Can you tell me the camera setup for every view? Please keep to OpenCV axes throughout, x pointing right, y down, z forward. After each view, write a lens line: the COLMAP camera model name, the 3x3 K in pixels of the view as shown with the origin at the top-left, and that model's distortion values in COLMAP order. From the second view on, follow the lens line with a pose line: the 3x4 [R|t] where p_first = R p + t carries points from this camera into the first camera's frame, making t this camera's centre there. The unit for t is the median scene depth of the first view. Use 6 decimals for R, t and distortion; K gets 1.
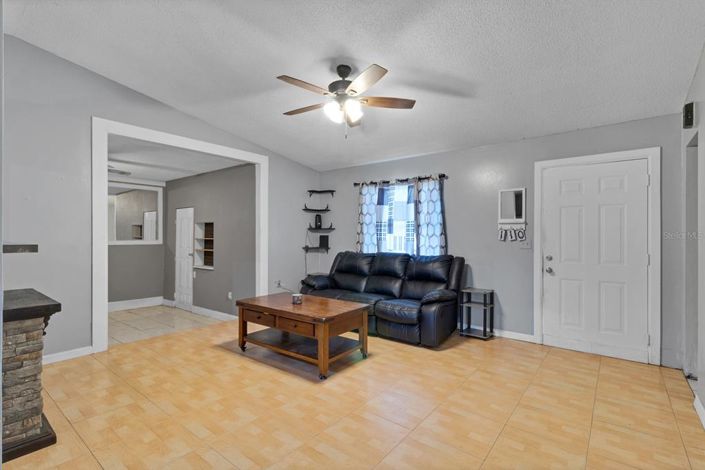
lens RADIAL K [[335.0, 0, 358.2], [0, 335.0, 234.6], [0, 0, 1]] dist [0.000701, 0.002241]
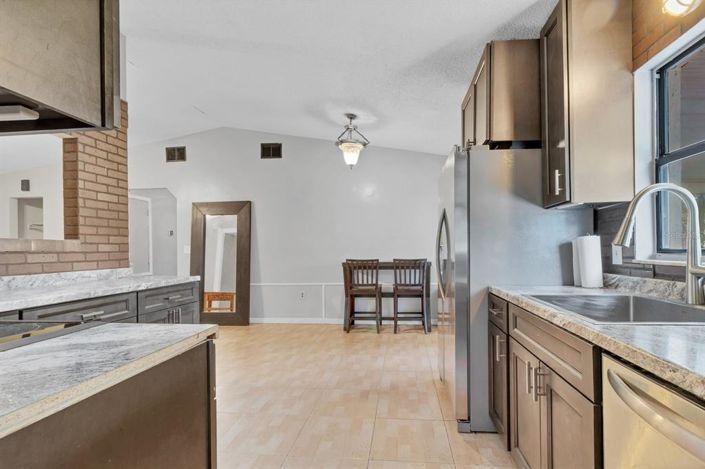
lens RADIAL K [[335.0, 0, 372.4], [0, 335.0, 249.5], [0, 0, 1]] dist [0.000701, 0.002241]
pose [[-0.546328, 0.004363, 0.837560, -1.092242], [0.010115, 0.999948, 0.001389, 0.028236], [-0.837510, 0.009231, -0.546344, 0.217733]]
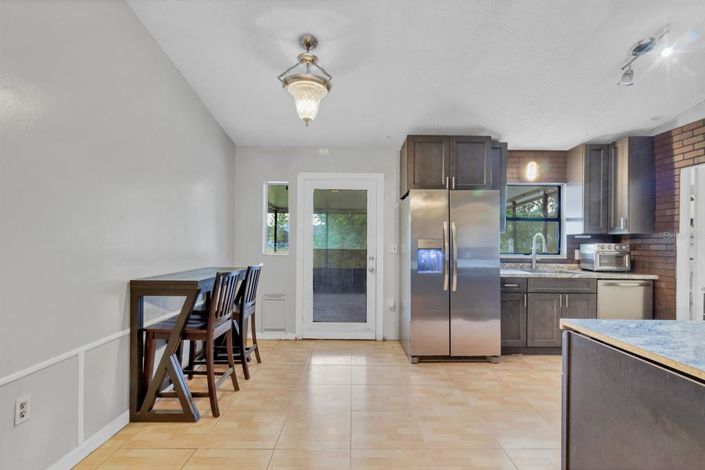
lens RADIAL K [[335.0, 0, 356.8], [0, 335.0, 244.1], [0, 0, 1]] dist [0.000701, 0.002241]
pose [[-0.782887, -0.009479, -0.622092, -0.077513], [-0.011558, 0.999933, -0.000691, 0.012574], [0.622056, 0.006649, -0.782944, 0.265274]]
